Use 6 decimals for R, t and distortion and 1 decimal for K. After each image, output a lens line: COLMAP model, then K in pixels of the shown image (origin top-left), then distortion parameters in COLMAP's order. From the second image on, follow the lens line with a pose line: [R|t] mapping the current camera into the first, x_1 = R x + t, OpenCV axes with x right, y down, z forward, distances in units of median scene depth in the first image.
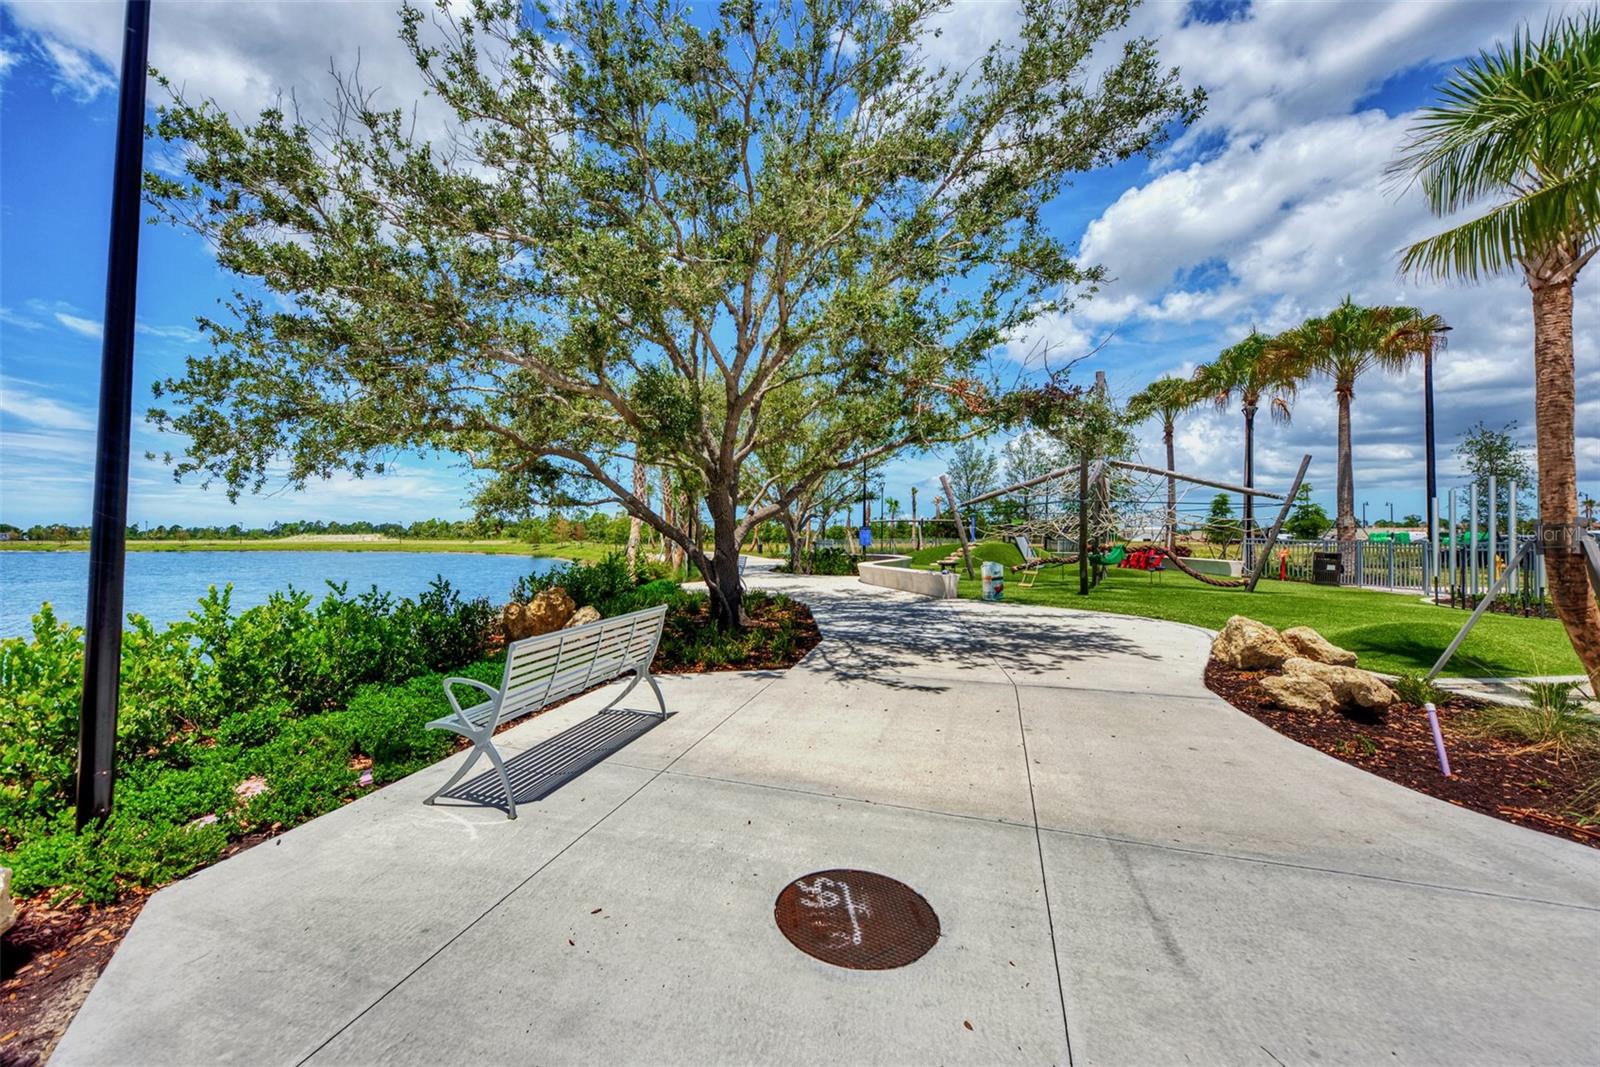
lens RADIAL K [[643.3, 0, 728.6], [0, 643.3, 528.6], [0, 0, 1]] dist [-0.000349, -0.000182]
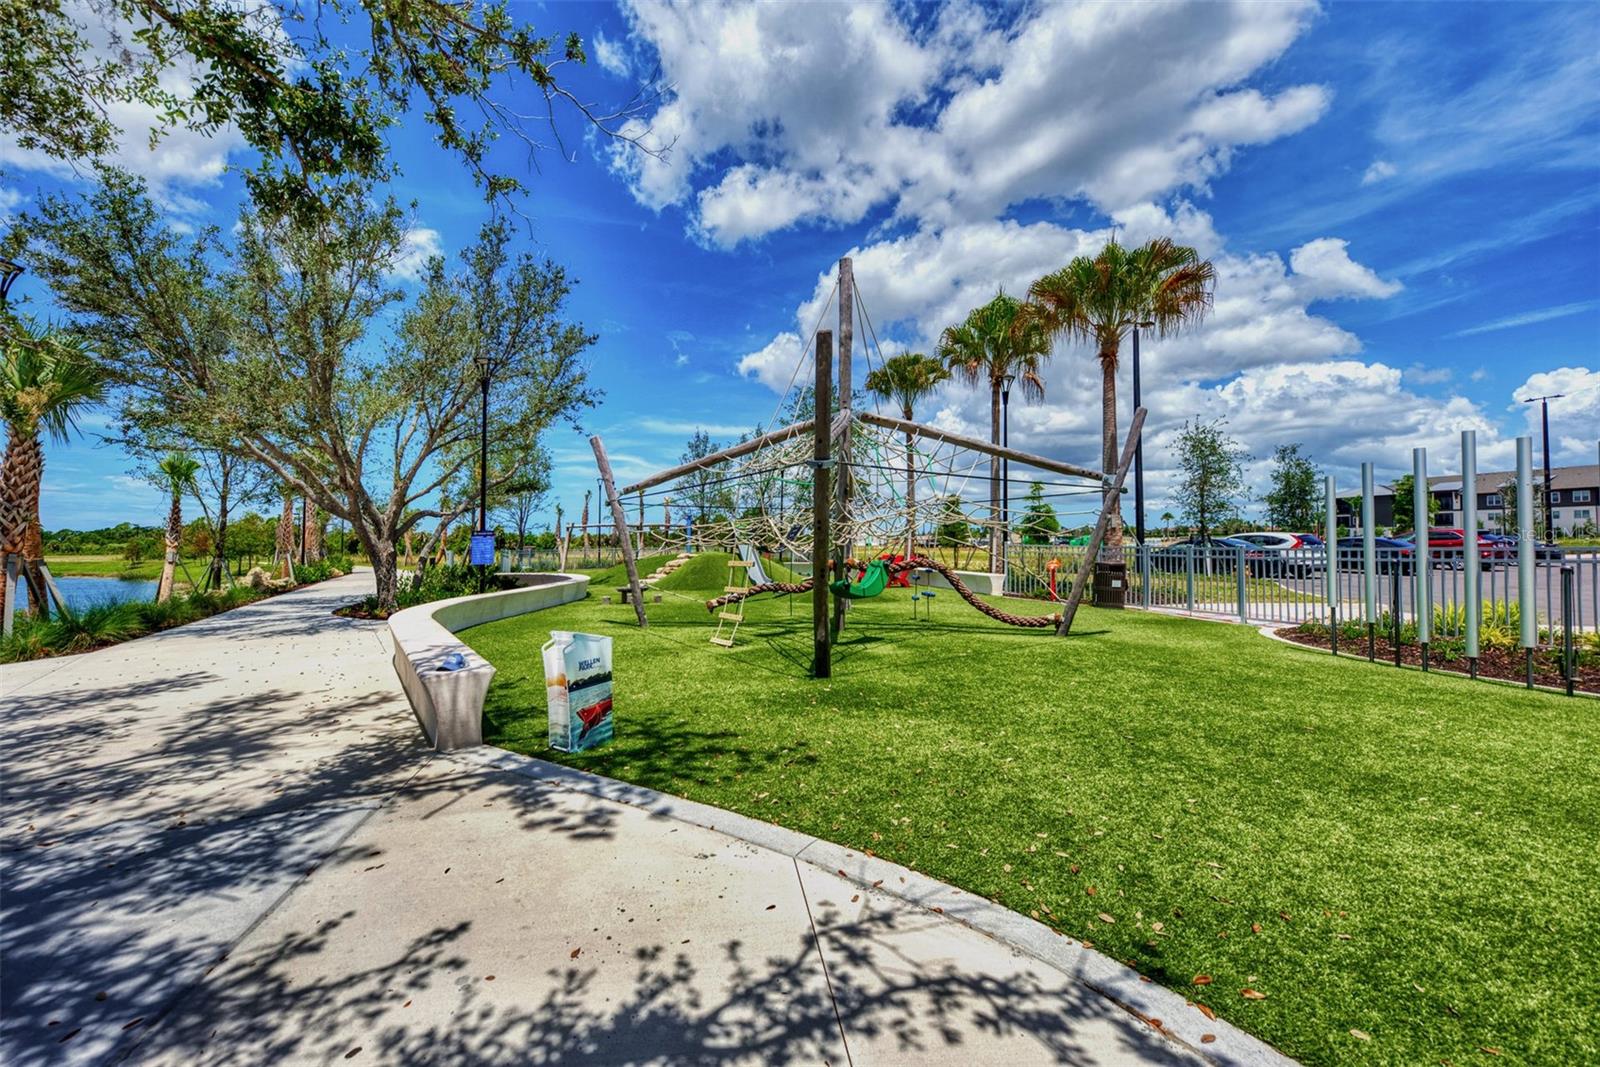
lens RADIAL K [[647.3, 0, 800.0], [0, 647.3, 533.5], [0, 0, 1]] dist [0.000610, -0.000226]
pose [[0.891088, -0.004317, 0.453810, 0.257073], [0.005469, 0.999984, -0.001228, 0.002229], [-0.453797, 0.003576, 0.891098, 0.464310]]
